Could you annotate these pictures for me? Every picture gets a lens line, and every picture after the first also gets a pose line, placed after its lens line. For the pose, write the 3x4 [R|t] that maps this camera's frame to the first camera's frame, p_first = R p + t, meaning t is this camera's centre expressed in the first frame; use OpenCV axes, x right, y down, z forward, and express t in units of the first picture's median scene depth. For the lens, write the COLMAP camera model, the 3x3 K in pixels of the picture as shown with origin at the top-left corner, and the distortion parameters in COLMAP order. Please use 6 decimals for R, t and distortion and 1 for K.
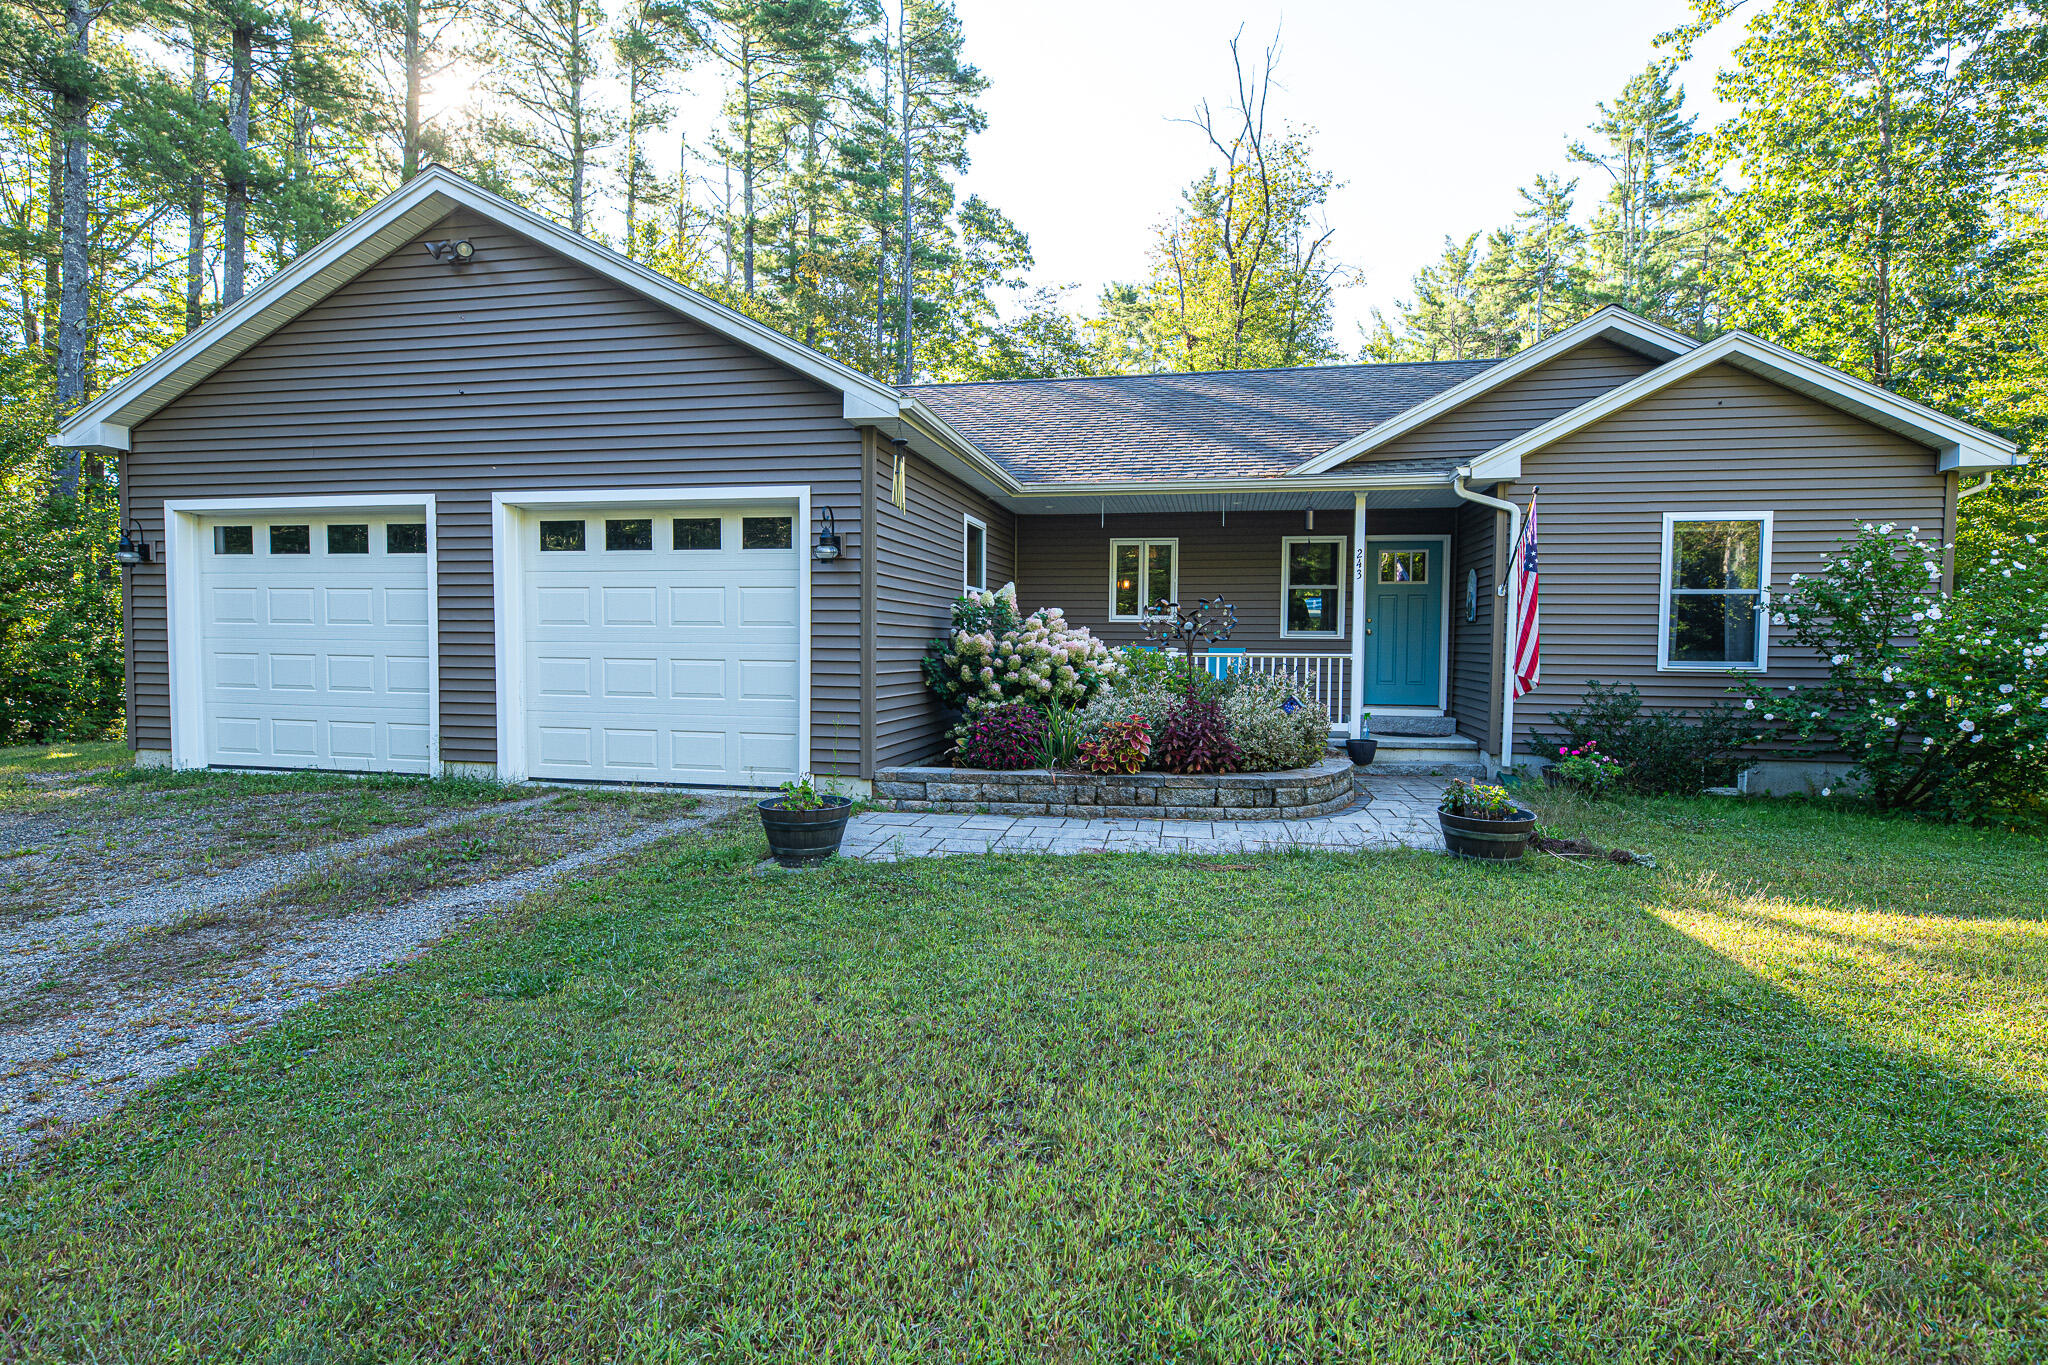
lens RADIAL K [[986.9, 0, 1032.3], [0, 986.9, 689.8], [0, 0, 1]] dist [0.002109, -0.005386]
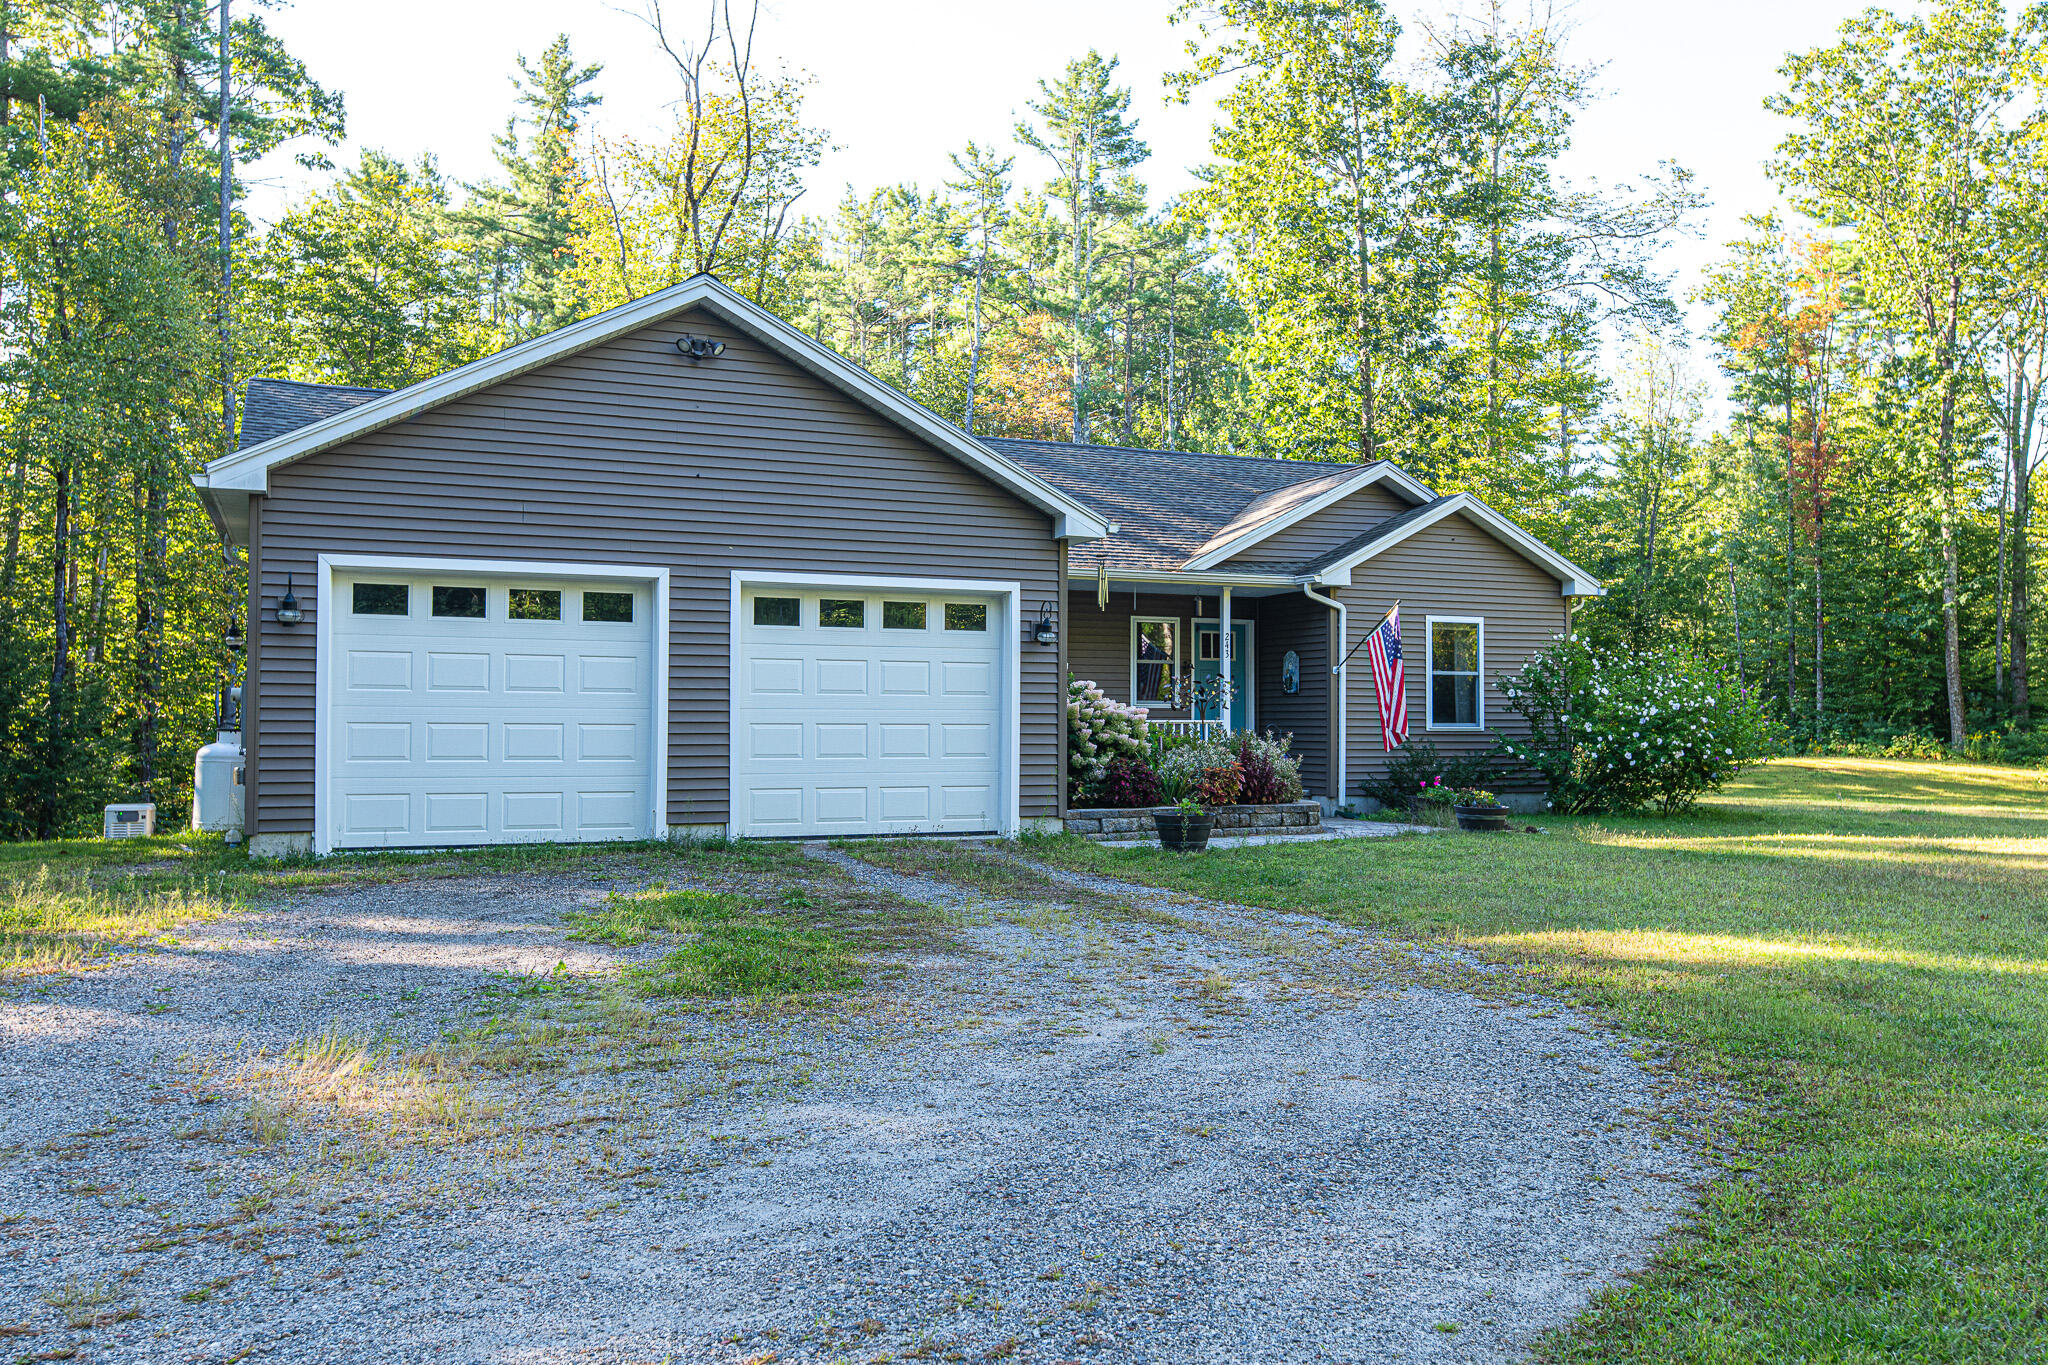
lens RADIAL K [[1646.7, 0, 1039.3], [0, 1646.7, 688.3], [0, 0, 1]] dist [0.002237, 0.006032]
pose [[0.817933, 0.006580, 0.575276, -1.111423], [0.033136, 0.997736, -0.058525, 0.038133], [-0.574359, 0.066932, 0.815863, -0.551325]]
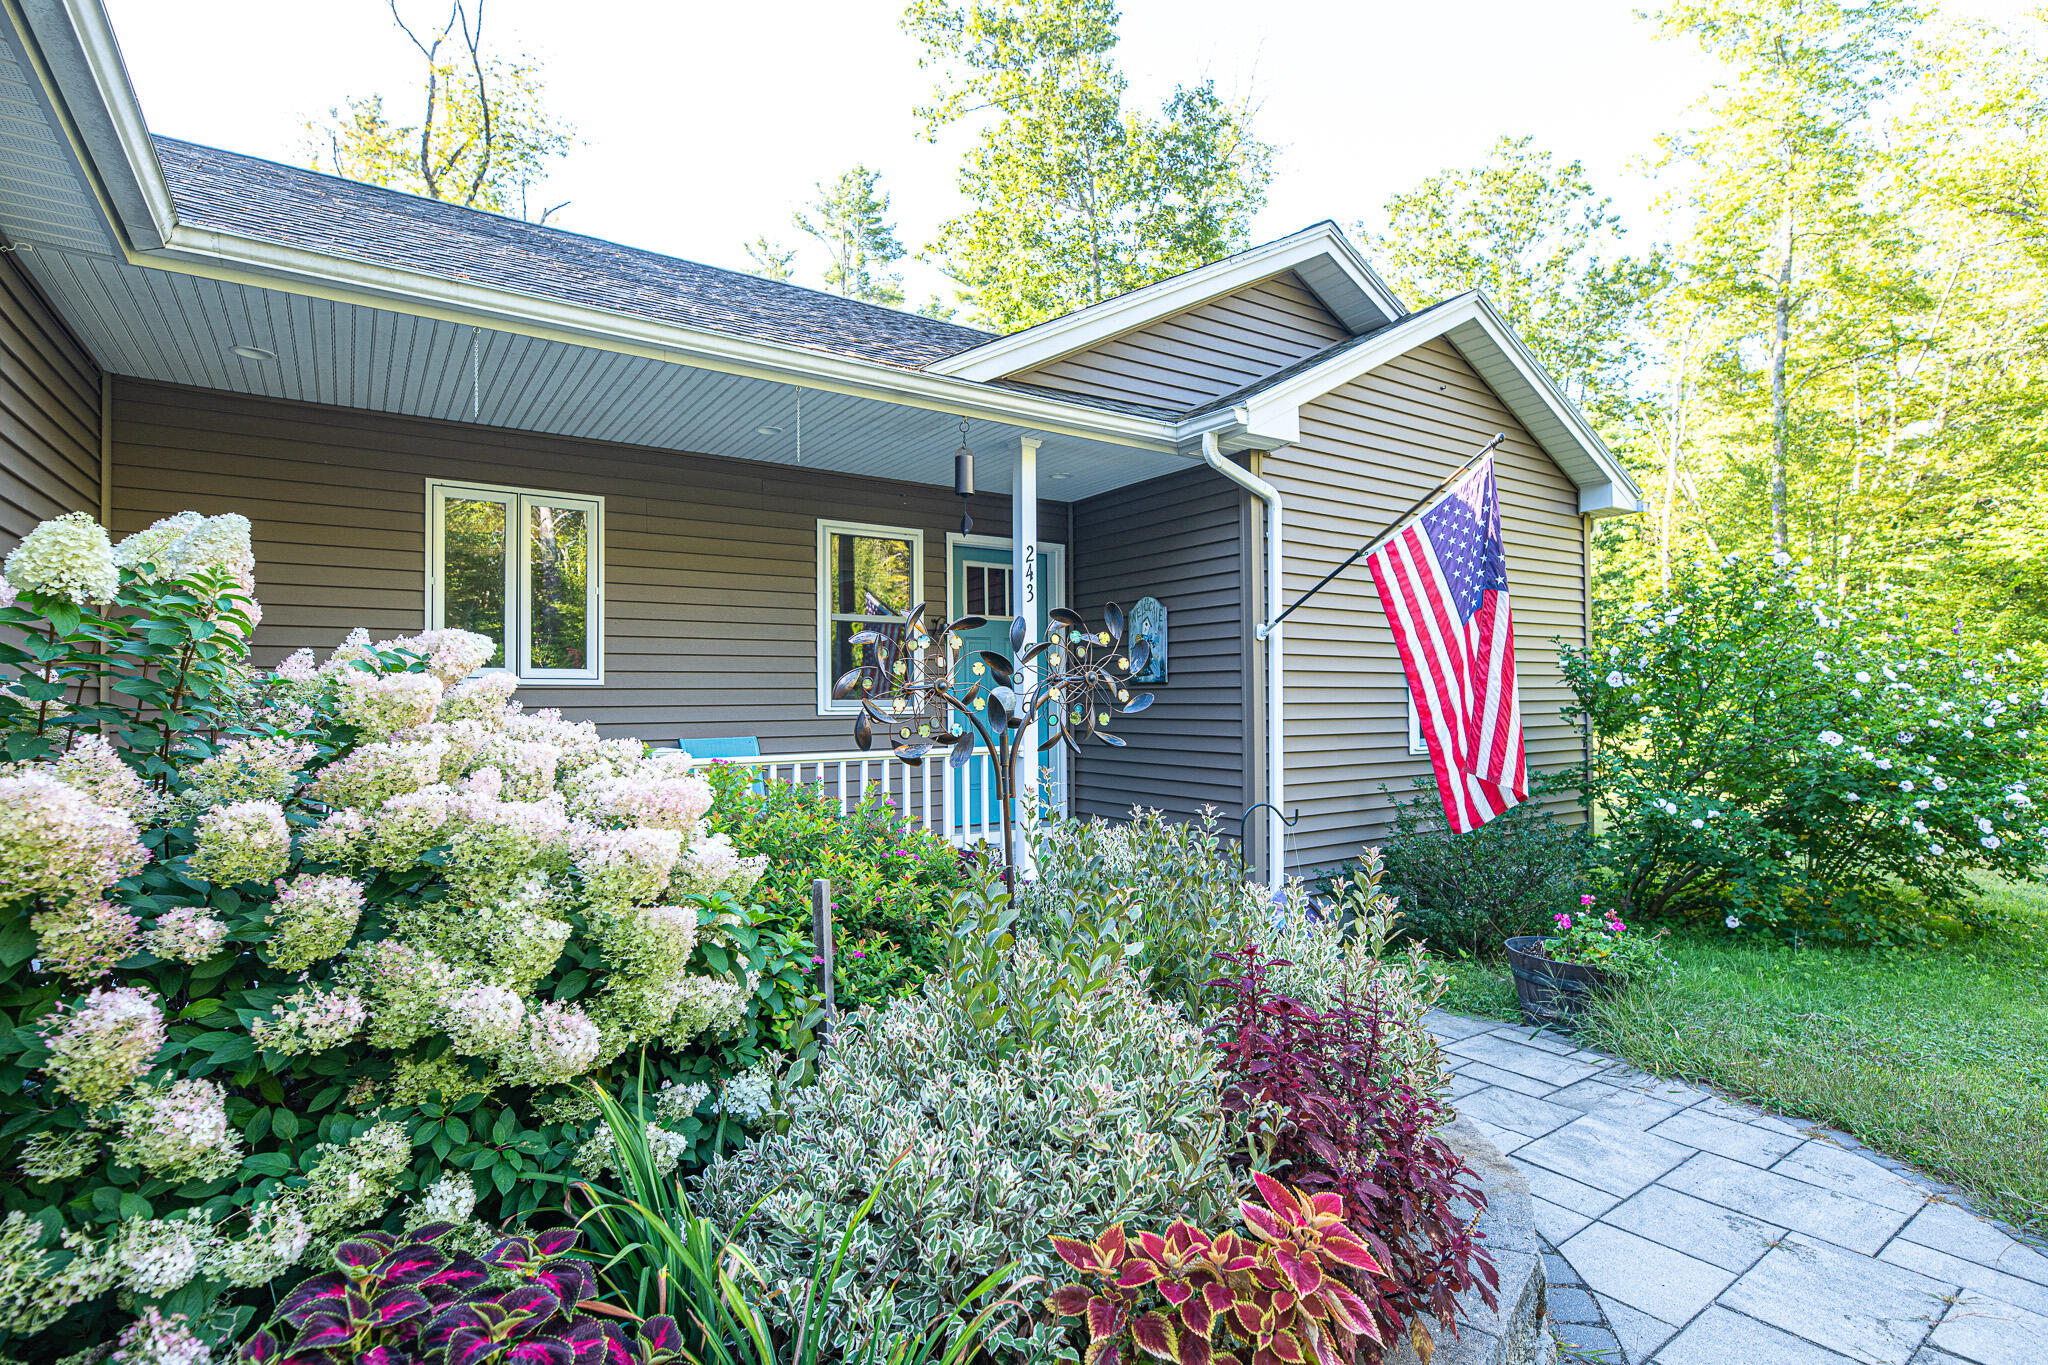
lens RADIAL K [[986.9, 0, 1032.3], [0, 986.9, 689.8], [0, 0, 1]] dist [0.002109, -0.005386]
pose [[0.698499, -0.004009, 0.715600, -0.047712], [0.047735, 0.998018, -0.041003, -0.048813], [-0.714017, 0.062800, 0.697306, 0.703045]]
